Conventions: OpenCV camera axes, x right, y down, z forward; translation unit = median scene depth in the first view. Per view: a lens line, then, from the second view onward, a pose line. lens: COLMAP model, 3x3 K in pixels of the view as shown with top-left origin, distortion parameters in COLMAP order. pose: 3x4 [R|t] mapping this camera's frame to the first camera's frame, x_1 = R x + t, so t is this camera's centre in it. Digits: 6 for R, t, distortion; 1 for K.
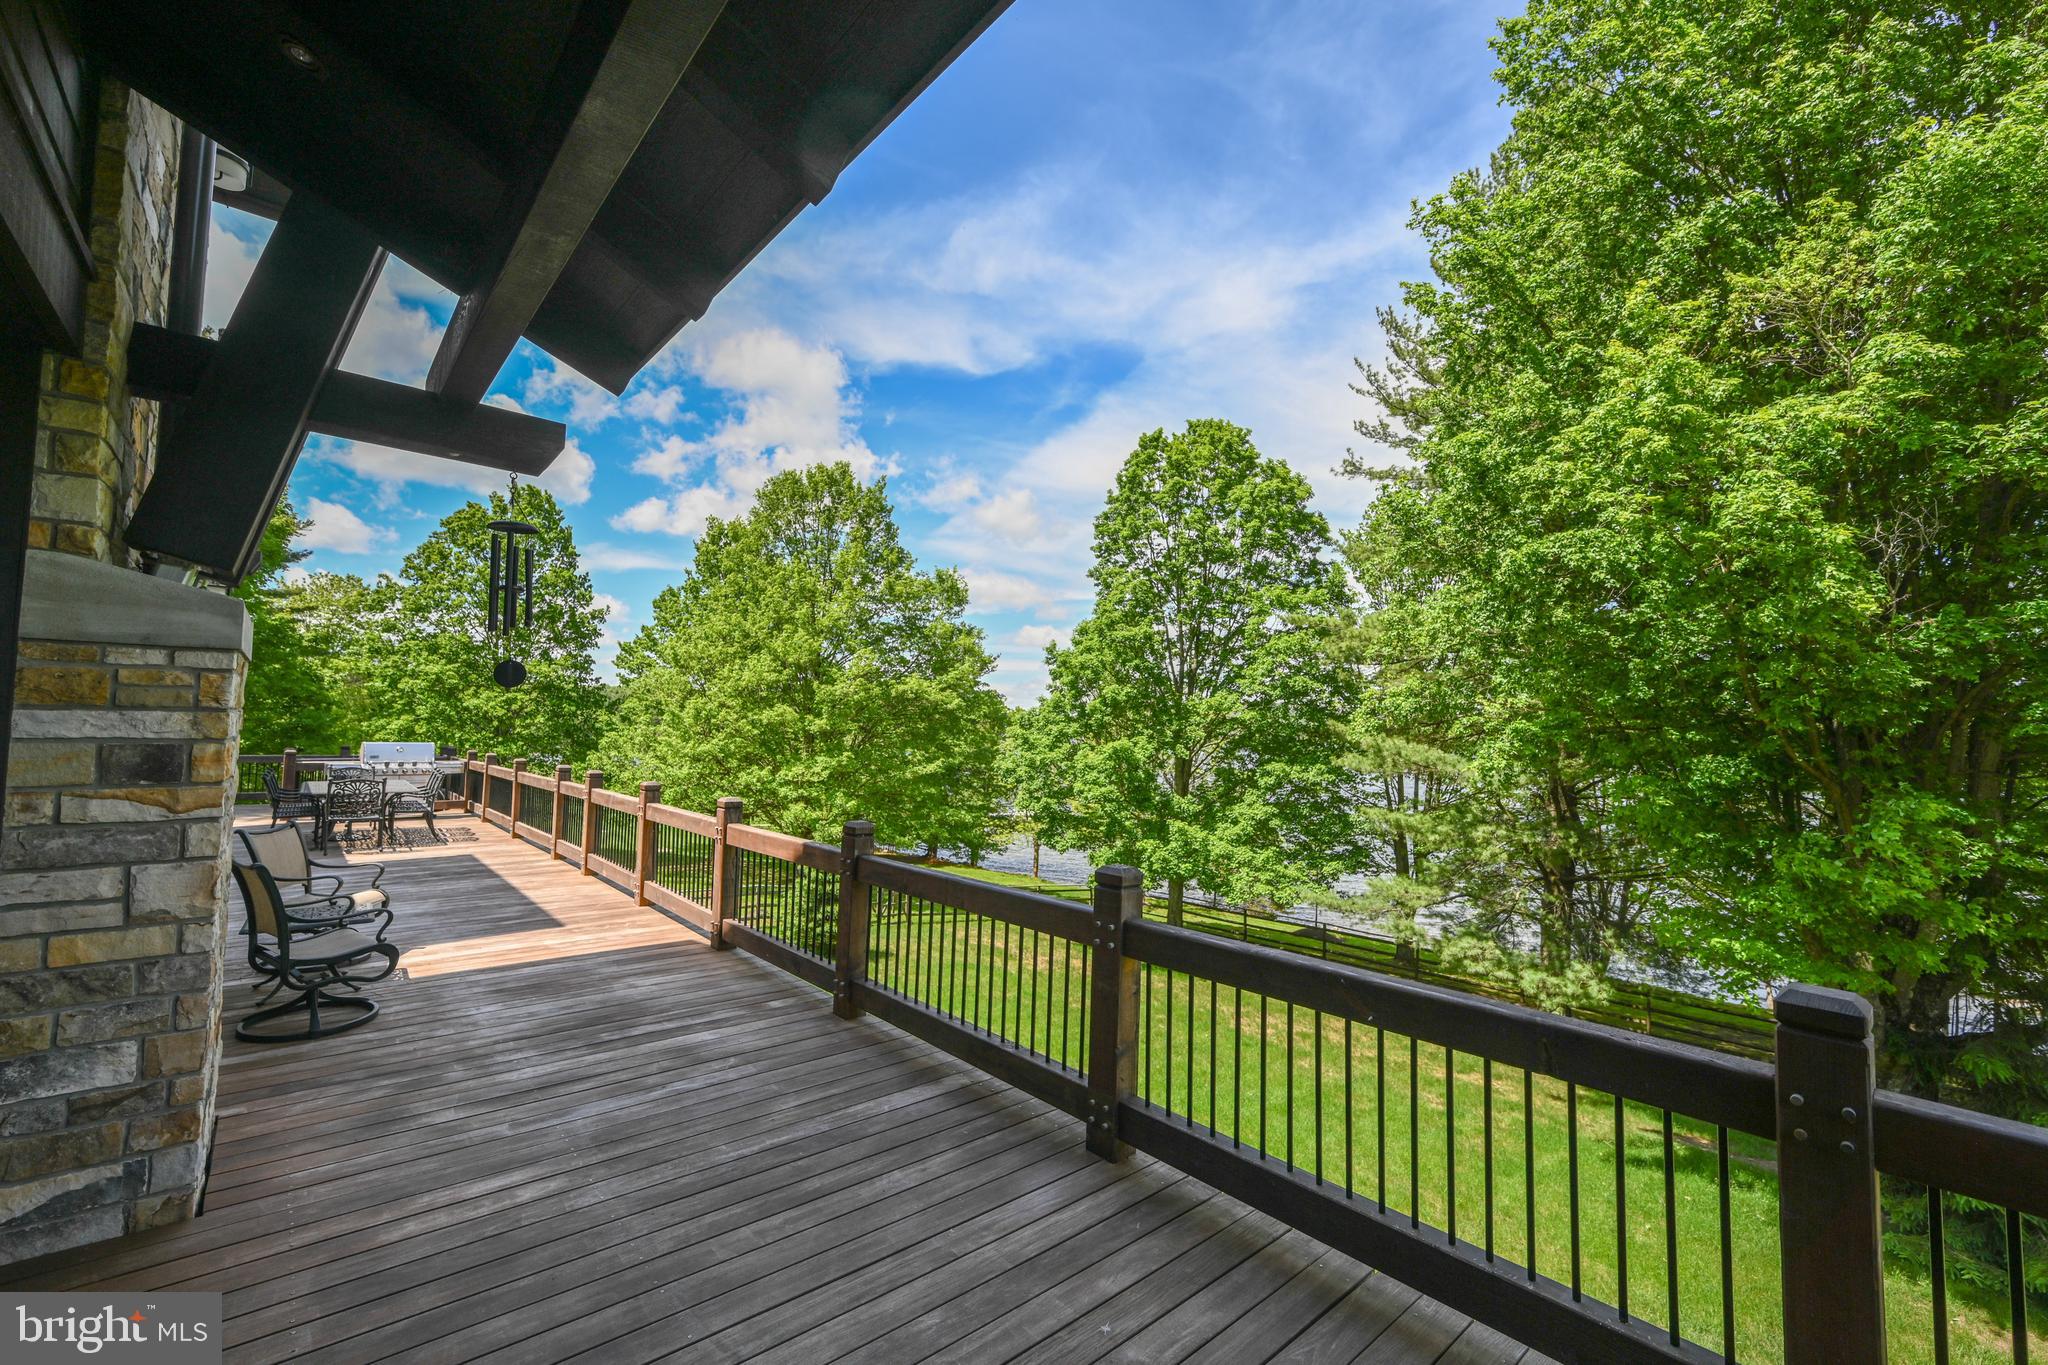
lens RADIAL K [[842.8, 0, 1013.3], [0, 842.8, 694.2], [0, 0, 1]] dist [0.034105, 0.000102]
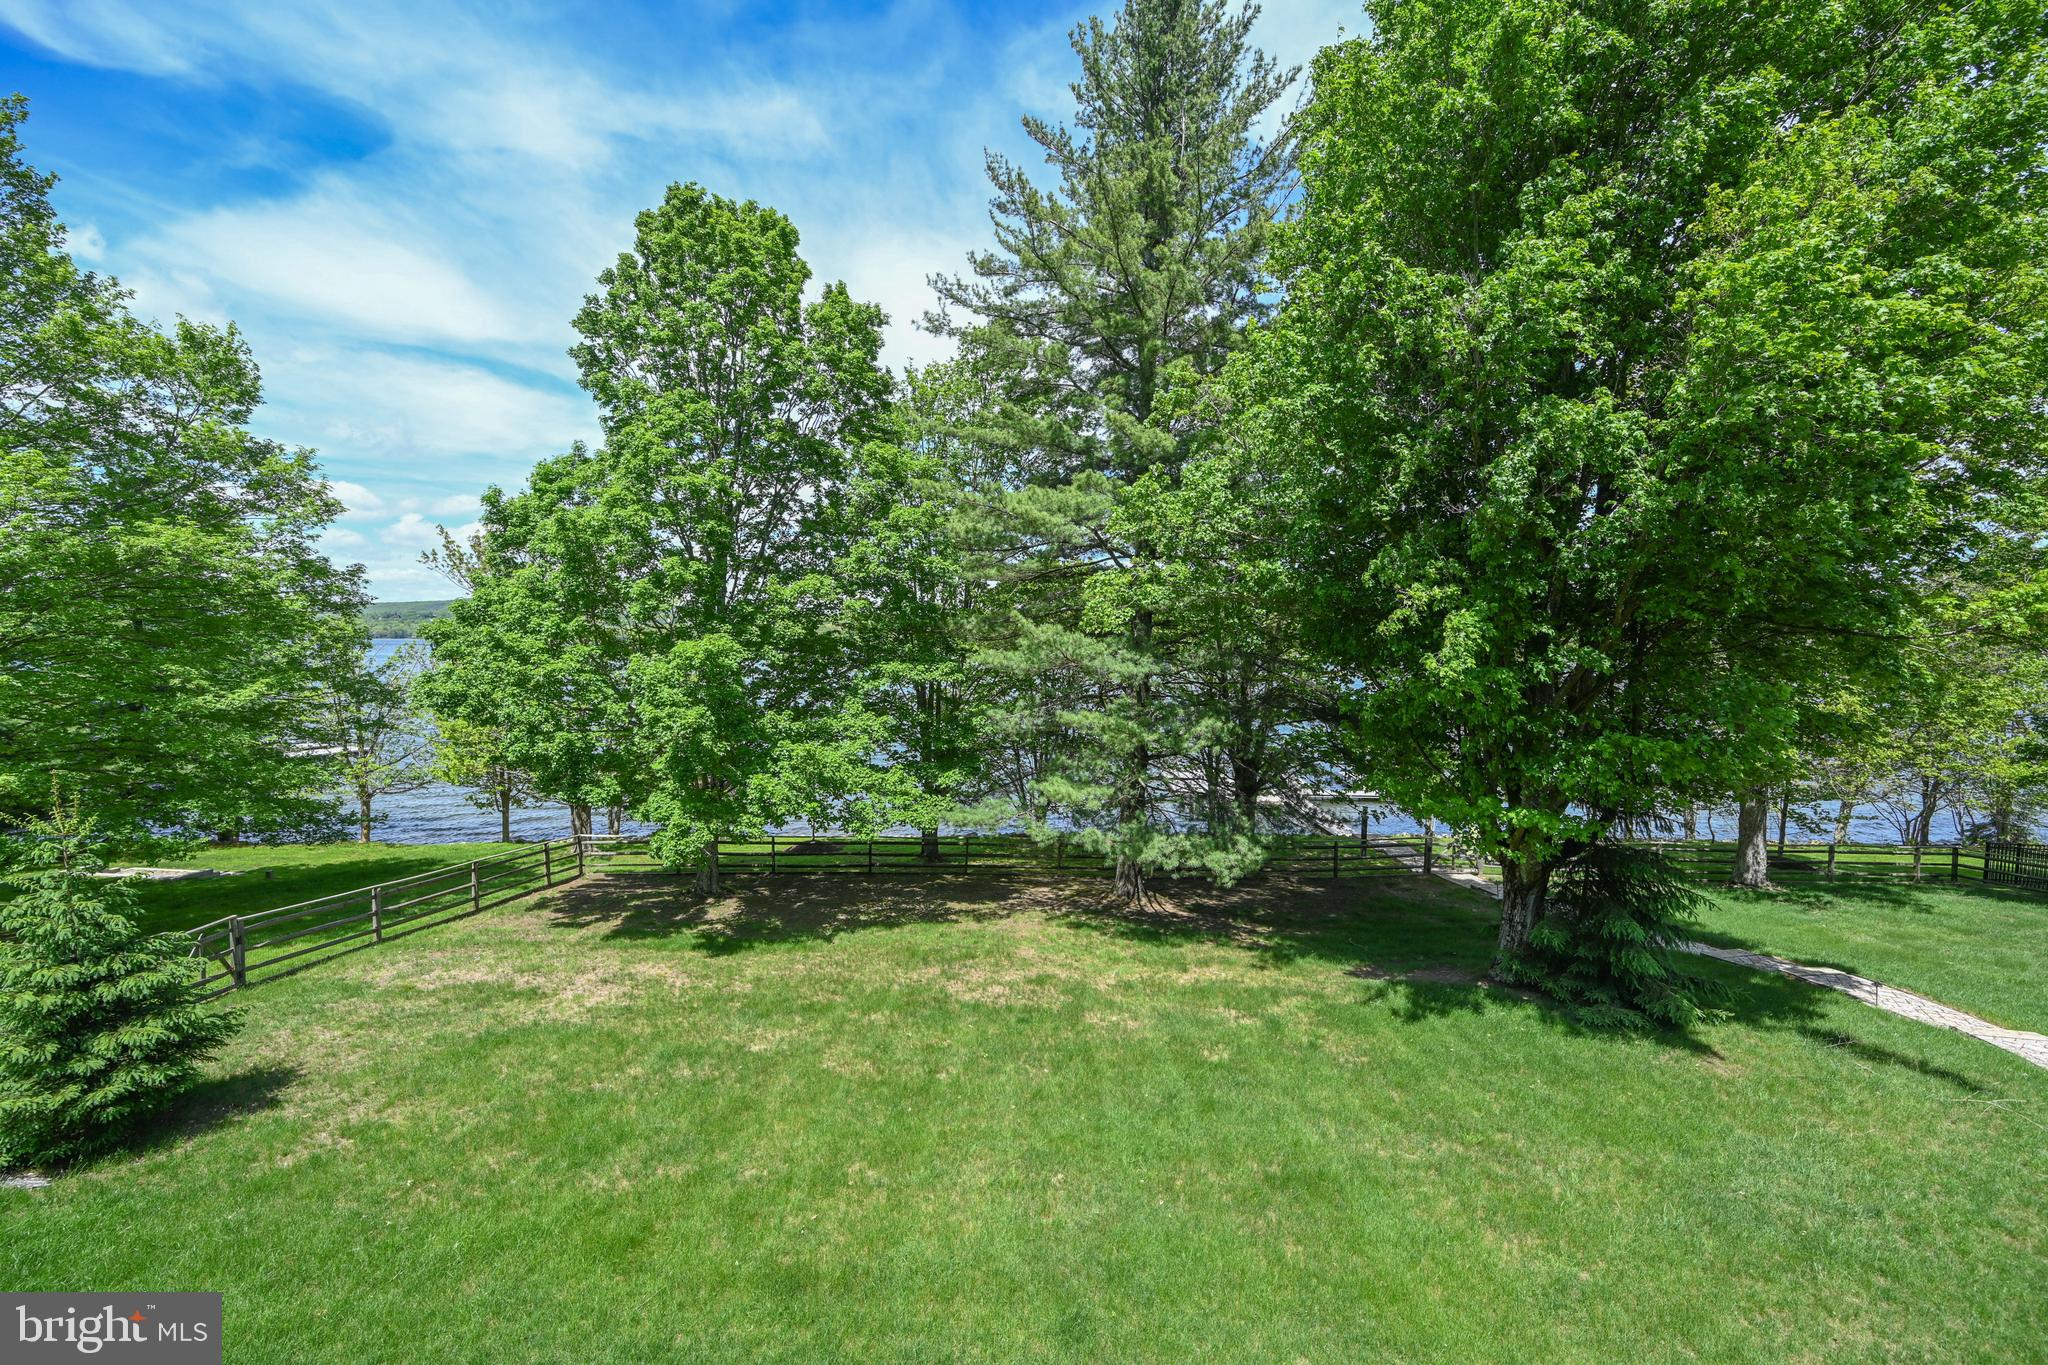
lens RADIAL K [[805.7, 0, 1020.6], [0, 805.7, 682.5], [0, 0, 1]] dist [-0.002508, 0.000475]
pose [[0.676893, -0.055171, 0.734011, -0.129705], [-0.027365, 0.994612, 0.099993, 0.012939], [-0.735573, -0.087771, 0.671736, 0.270944]]
